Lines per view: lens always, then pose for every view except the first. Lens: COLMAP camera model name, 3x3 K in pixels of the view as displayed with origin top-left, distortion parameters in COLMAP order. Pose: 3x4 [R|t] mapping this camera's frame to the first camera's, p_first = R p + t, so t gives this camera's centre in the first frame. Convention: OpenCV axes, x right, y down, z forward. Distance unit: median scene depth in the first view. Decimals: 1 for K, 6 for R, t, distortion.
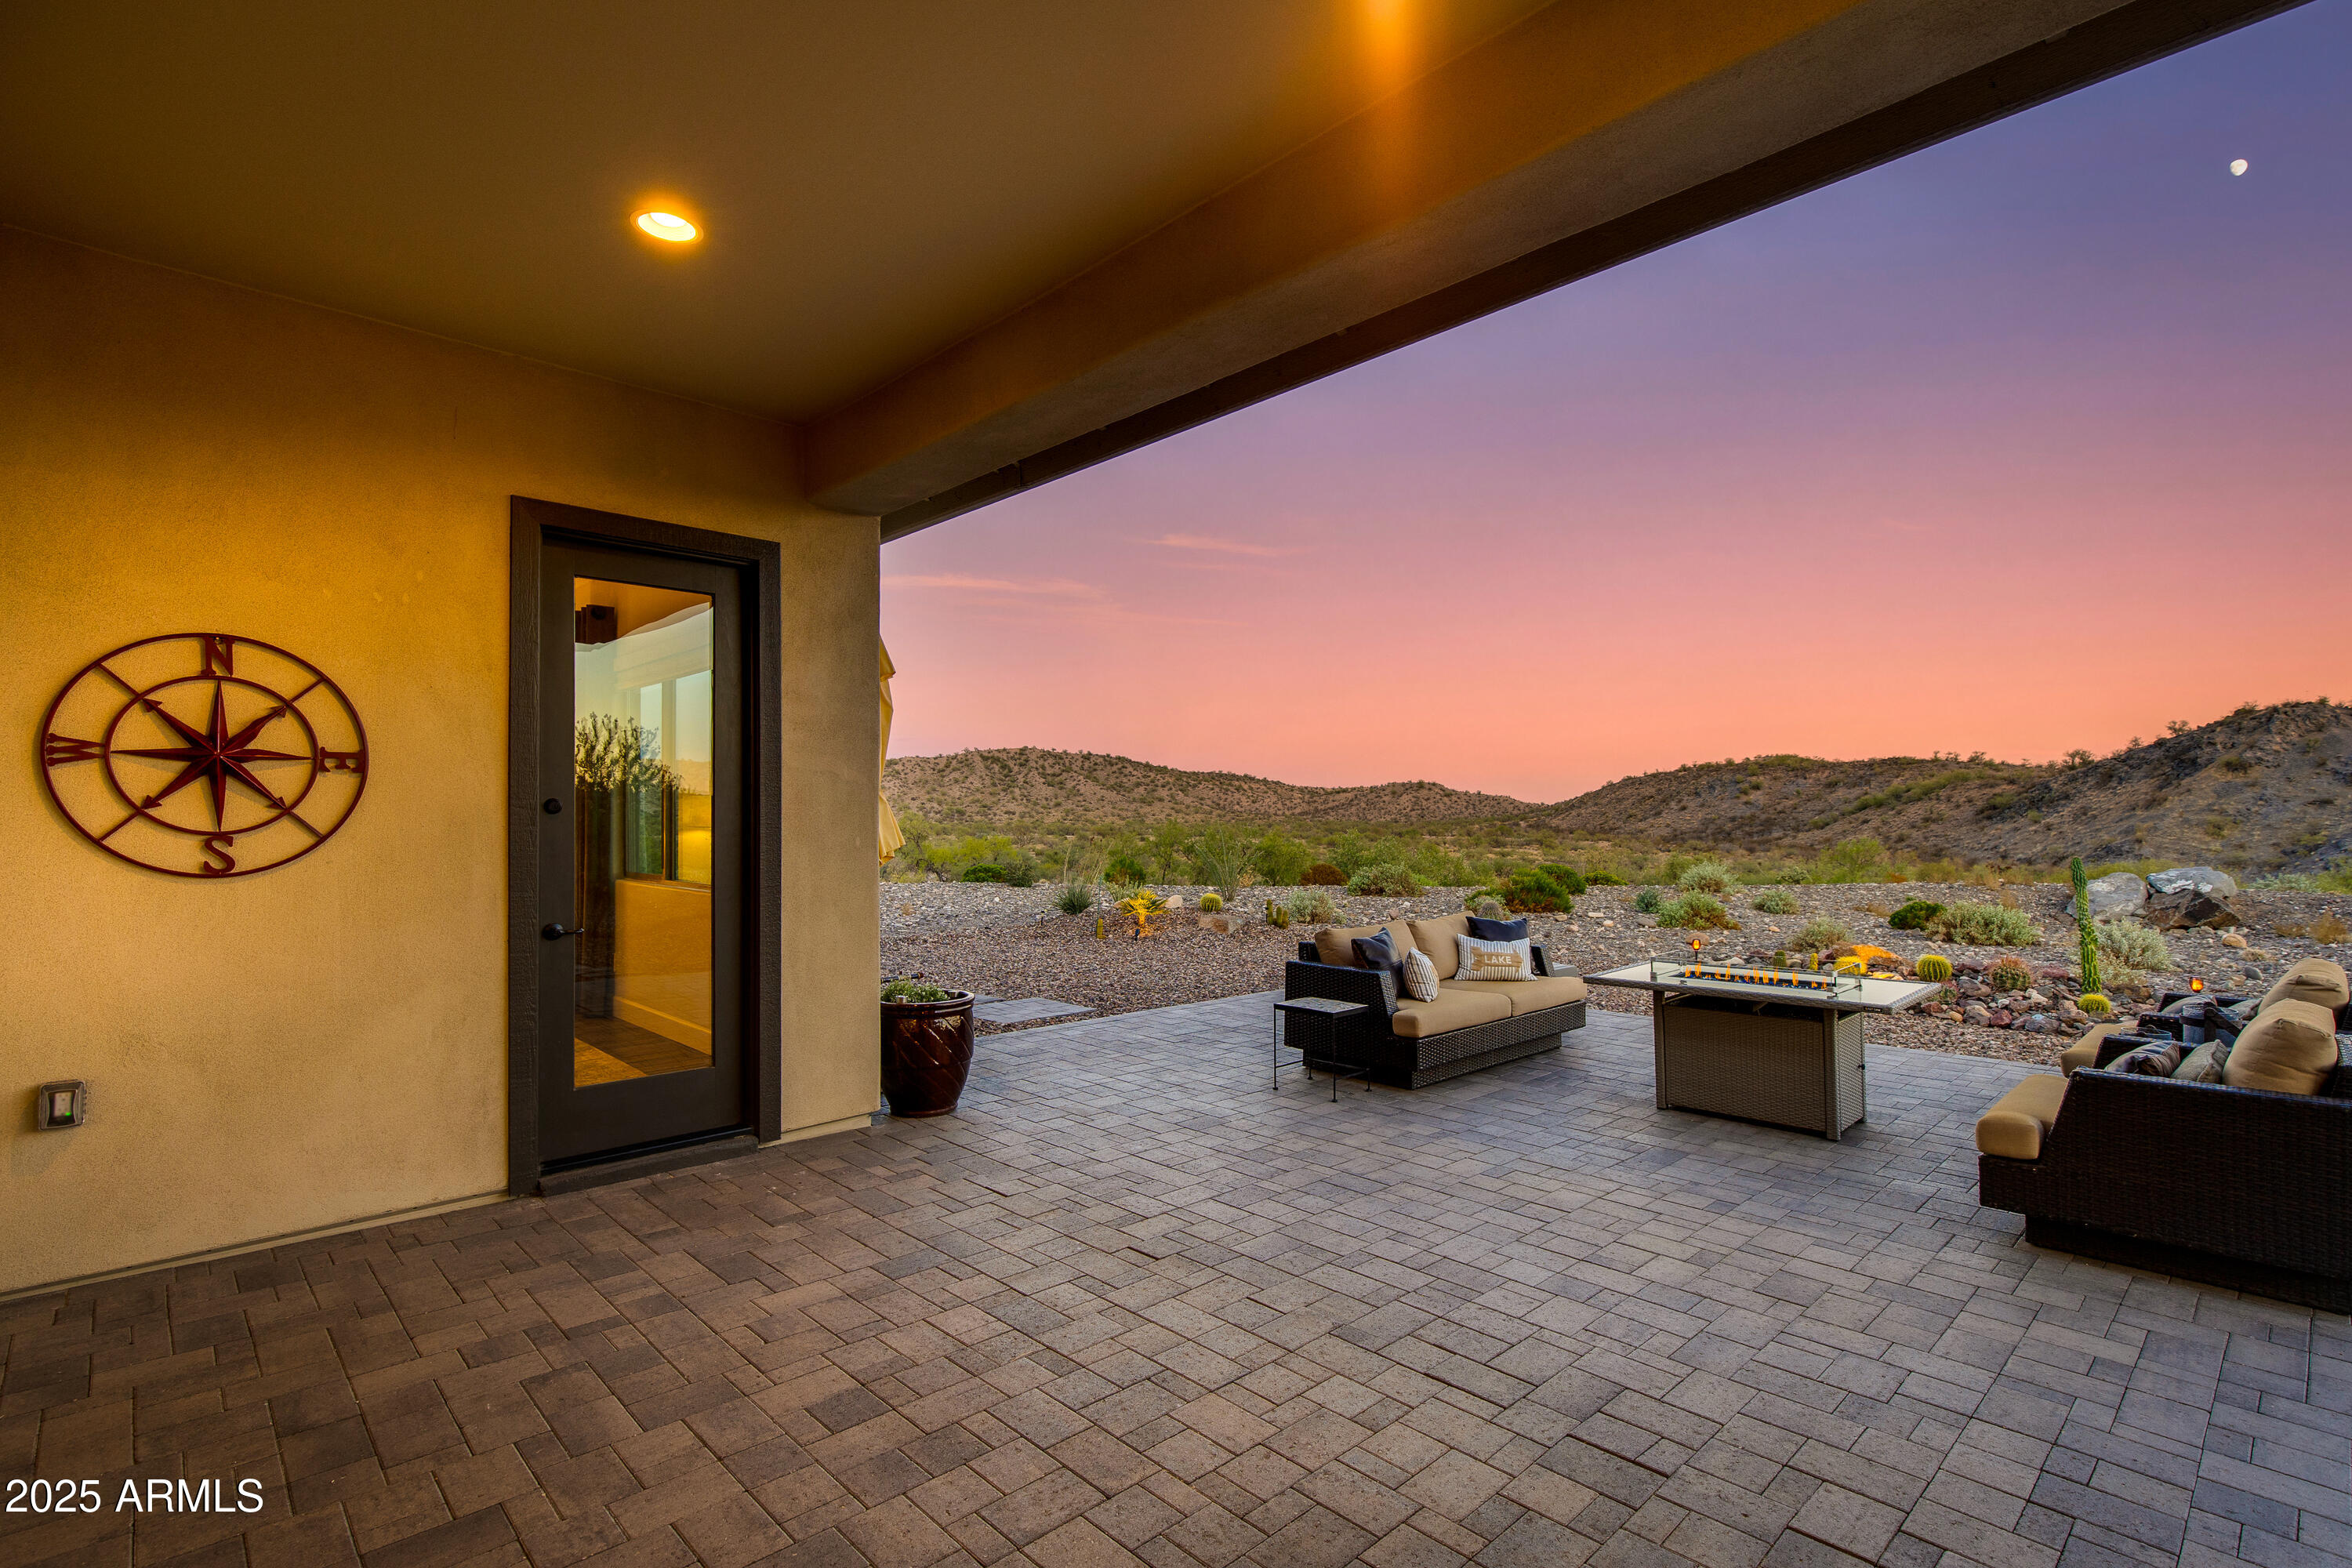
lens RADIAL K [[1083.8, 0, 1160.7], [0, 1083.8, 805.6], [0, 0, 1]] dist [0.001163, -0.000233]
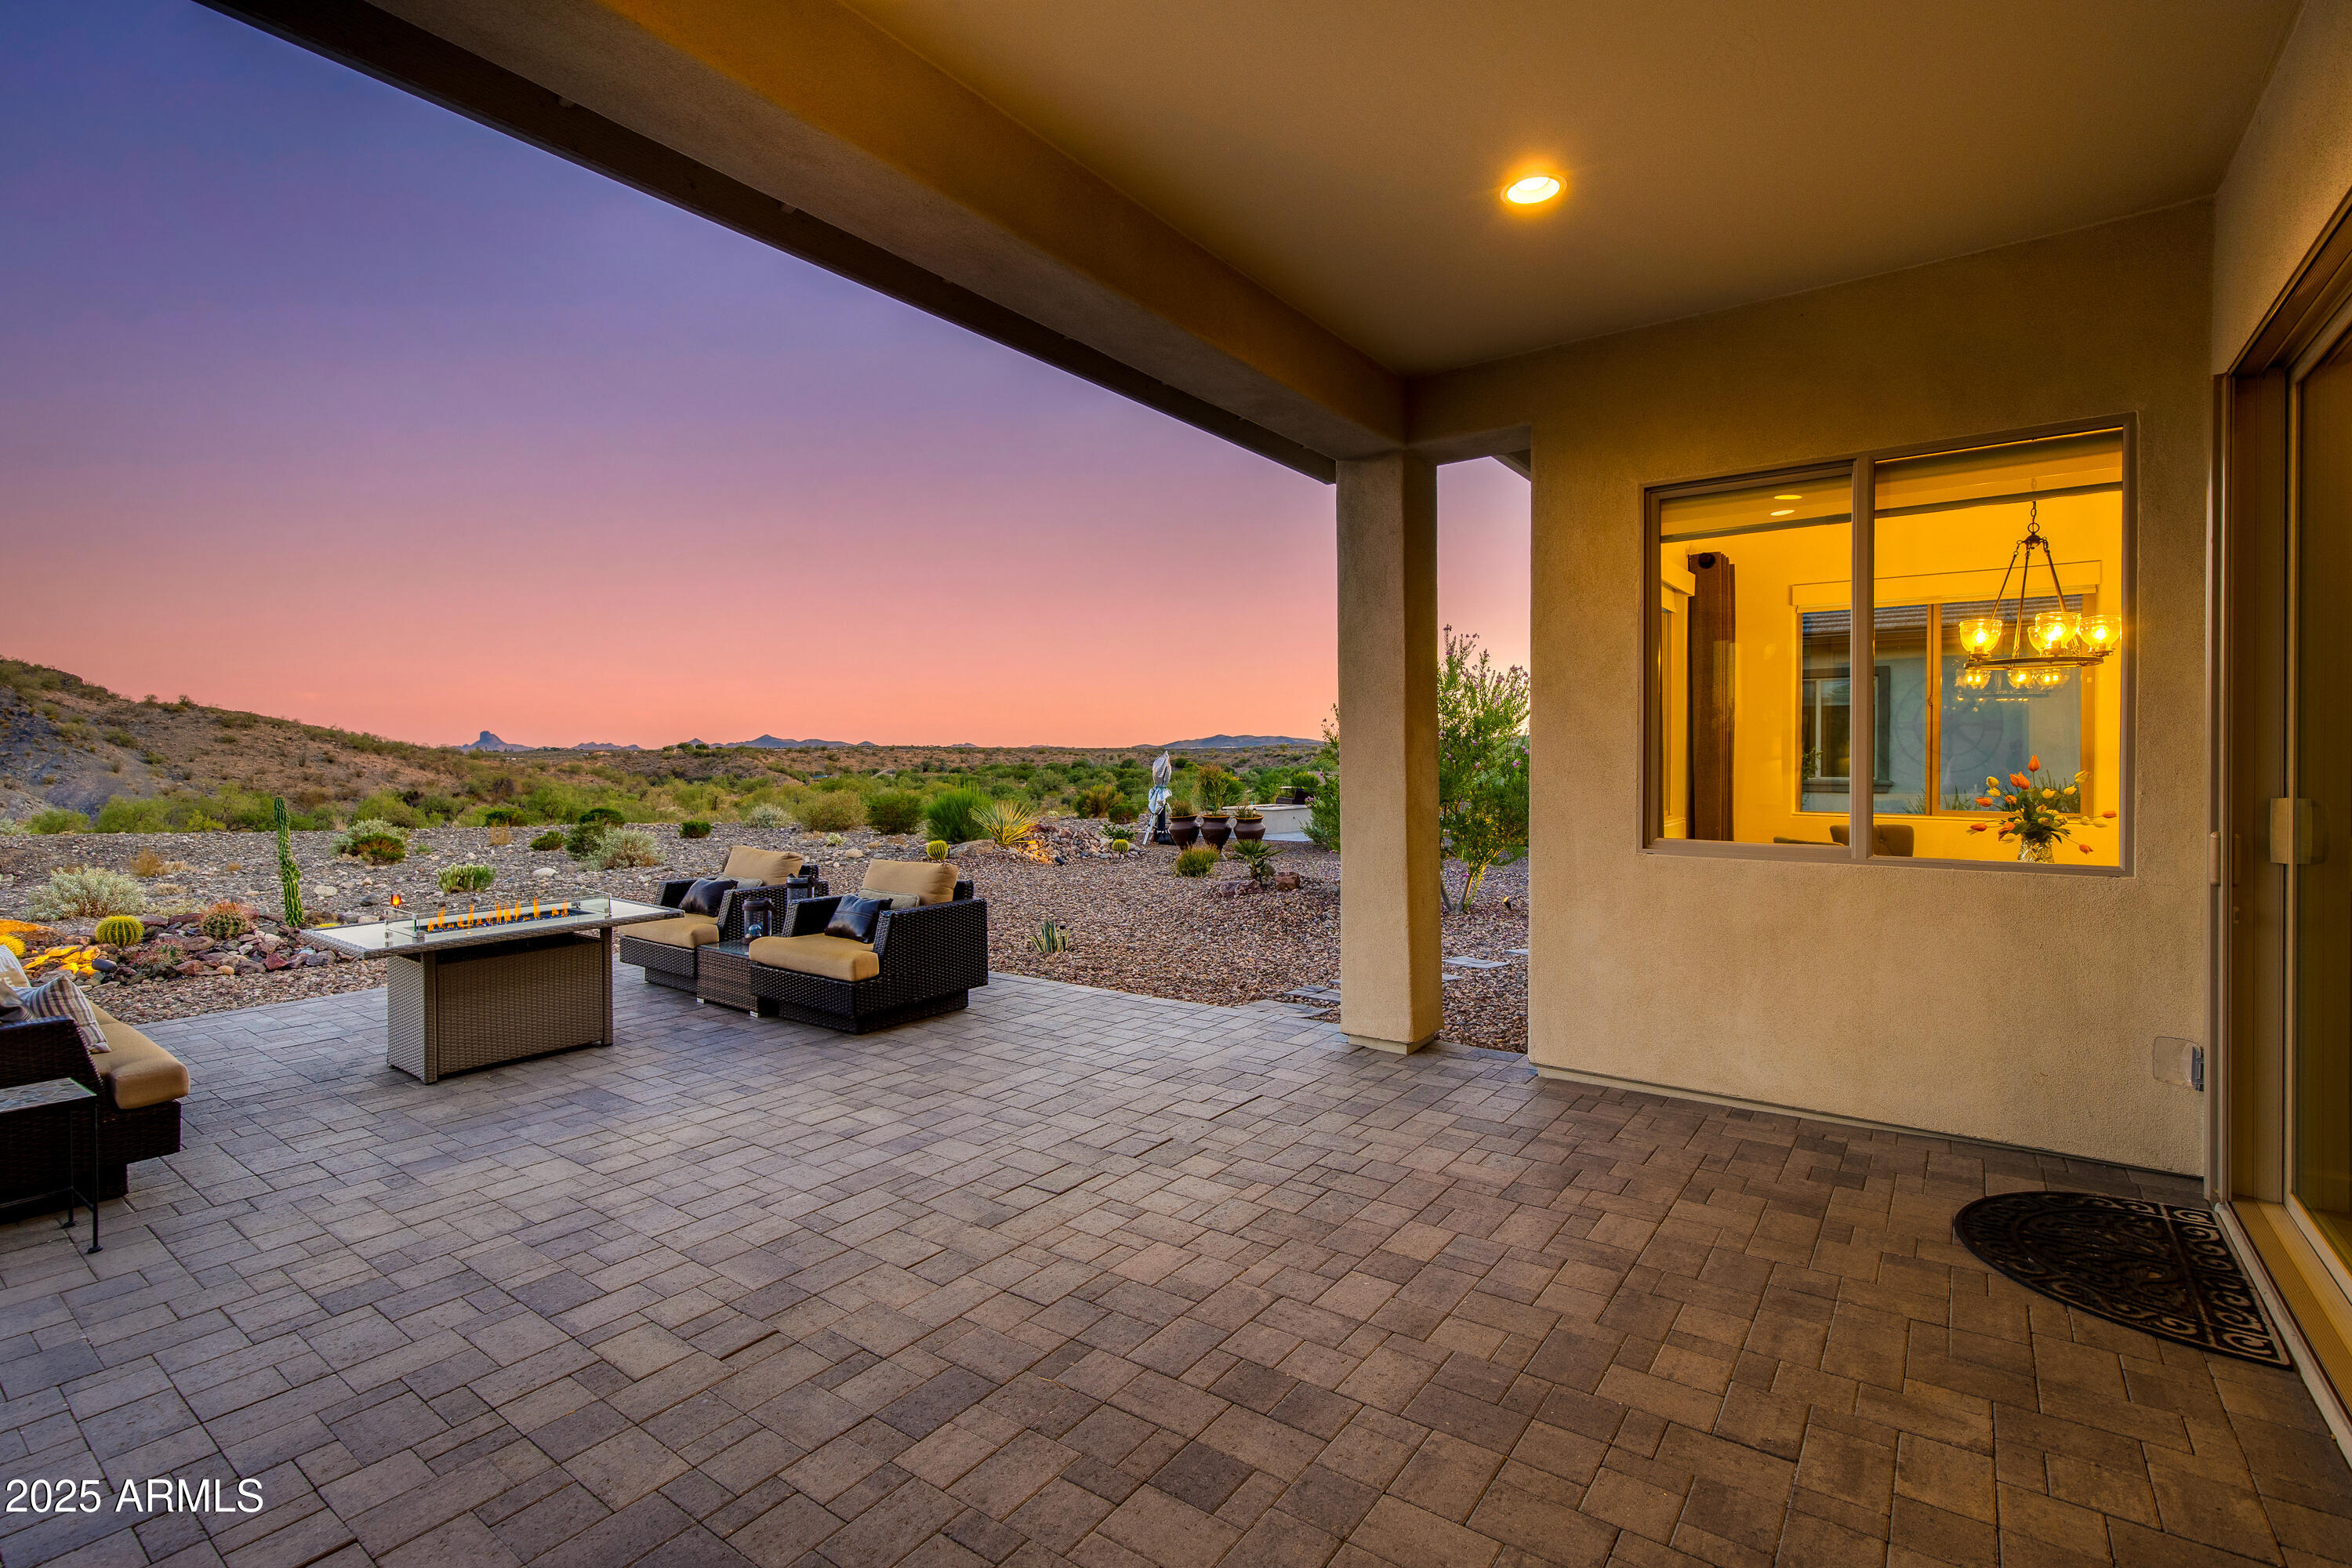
lens RADIAL K [[1066.5, 0, 1183.6], [0, 1066.5, 770.7], [0, 0, 1]] dist [0.001346, 0.001751]
pose [[-0.184829, -0.008143, 0.982737, -0.132972], [-0.010490, 0.999925, 0.006312, 0.003065], [-0.982715, -0.009143, -0.184901, 0.145771]]
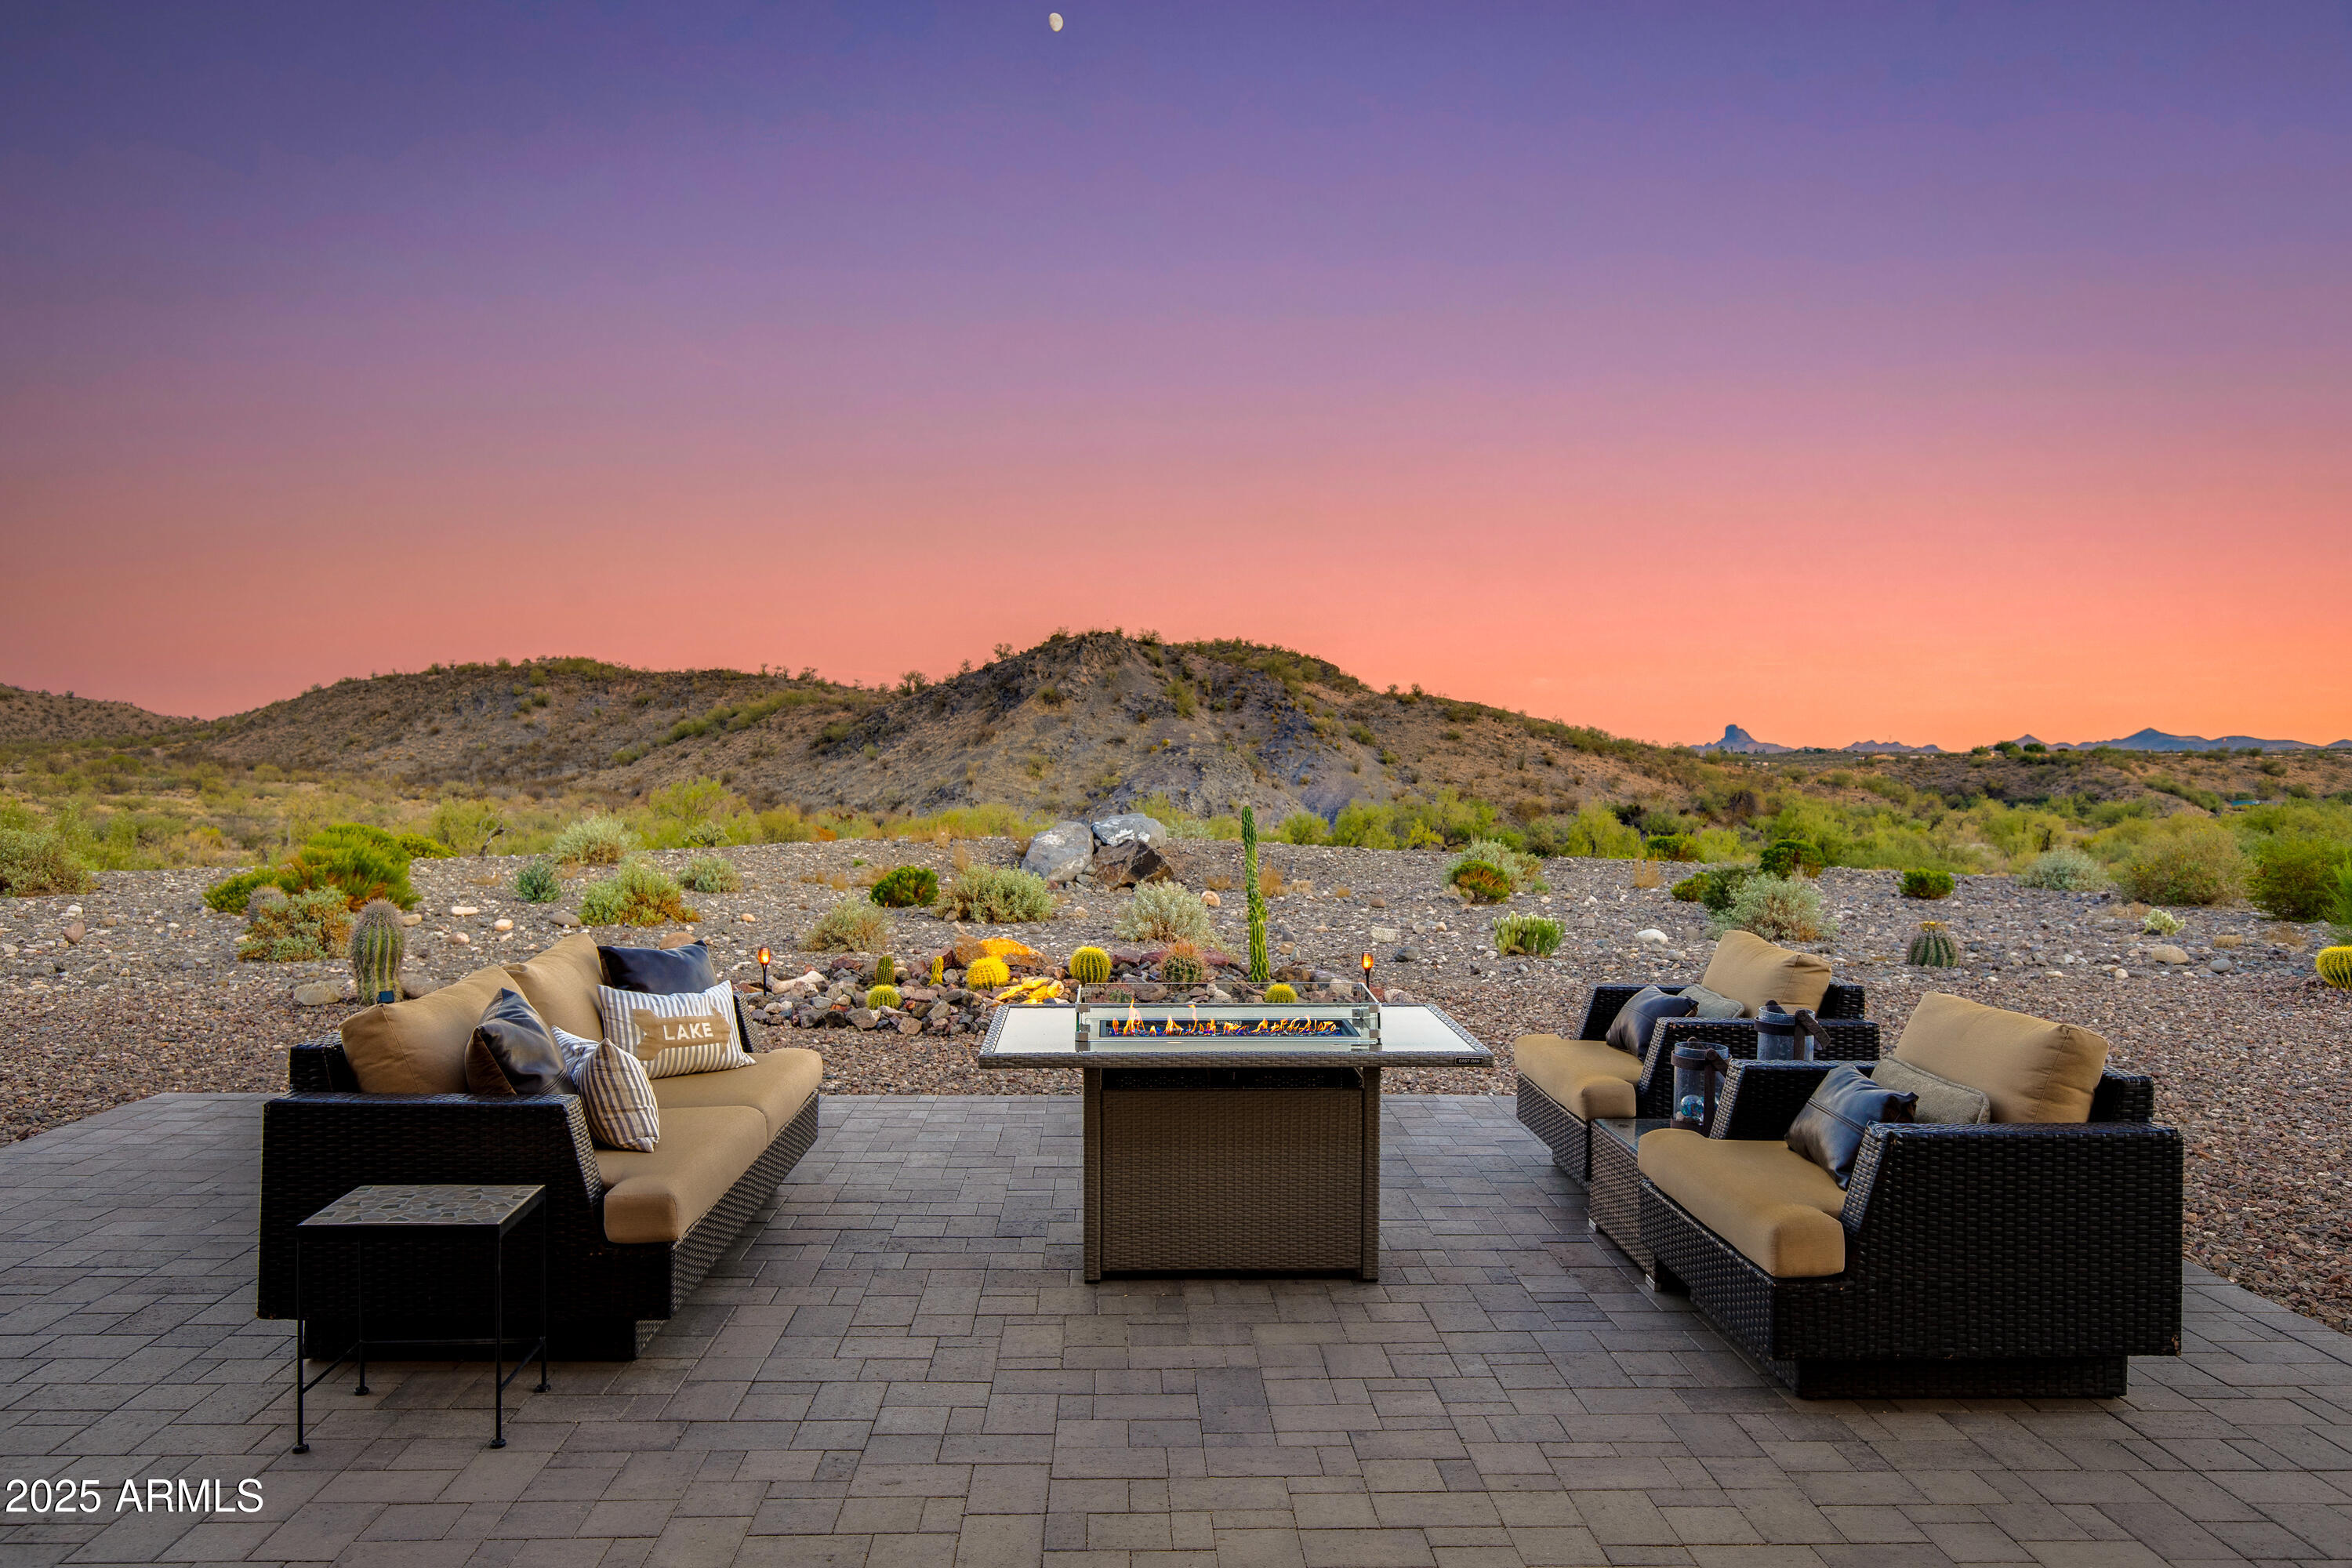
lens RADIAL K [[1698.4, 0, 1182.0], [0, 1698.4, 787.4], [0, 0, 1]] dist [0.013514, -0.022510]
pose [[0.646723, -0.002162, 0.762722, -0.041137], [-0.025026, 0.999397, 0.024053, 0.002727], [-0.762314, -0.034644, 0.646279, 0.110491]]
